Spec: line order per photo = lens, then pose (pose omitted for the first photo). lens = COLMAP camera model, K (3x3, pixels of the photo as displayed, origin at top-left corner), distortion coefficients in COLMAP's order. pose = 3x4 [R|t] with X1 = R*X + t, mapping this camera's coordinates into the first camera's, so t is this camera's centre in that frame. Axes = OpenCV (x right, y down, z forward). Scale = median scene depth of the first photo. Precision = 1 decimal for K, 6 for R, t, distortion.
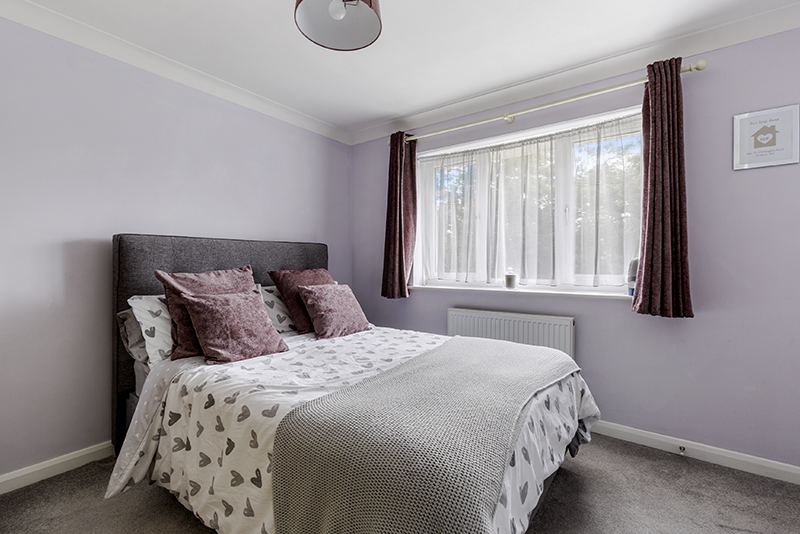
lens RADIAL K [[372.0, 0, 400.0], [0, 372.0, 267.0], [0, 0, 1]] dist [0.001263, -0.000541]
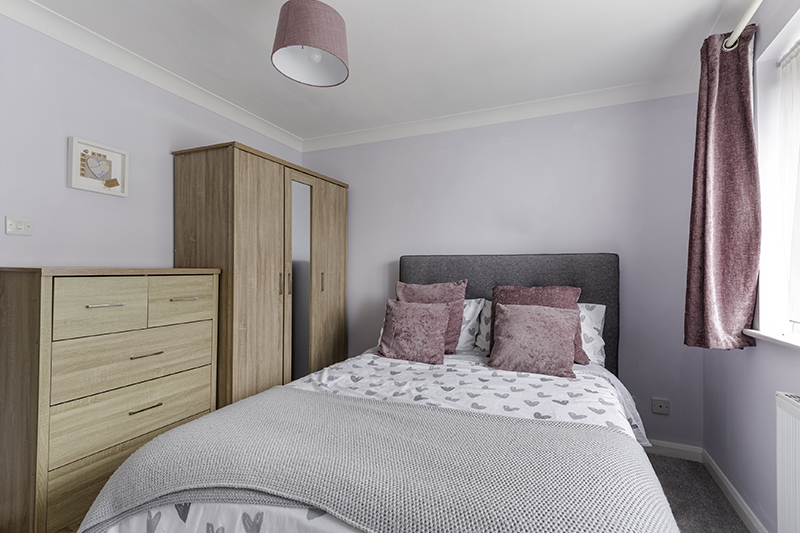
lens RADIAL K [[372.0, 0, 400.0], [0, 372.0, 266.5], [0, 0, 1]] dist [0.001263, -0.000541]
pose [[0.198858, -0.023992, -0.979735, 0.559810], [-0.028328, 0.999142, -0.030217, -0.003630], [0.979619, 0.033763, 0.198008, 0.599443]]
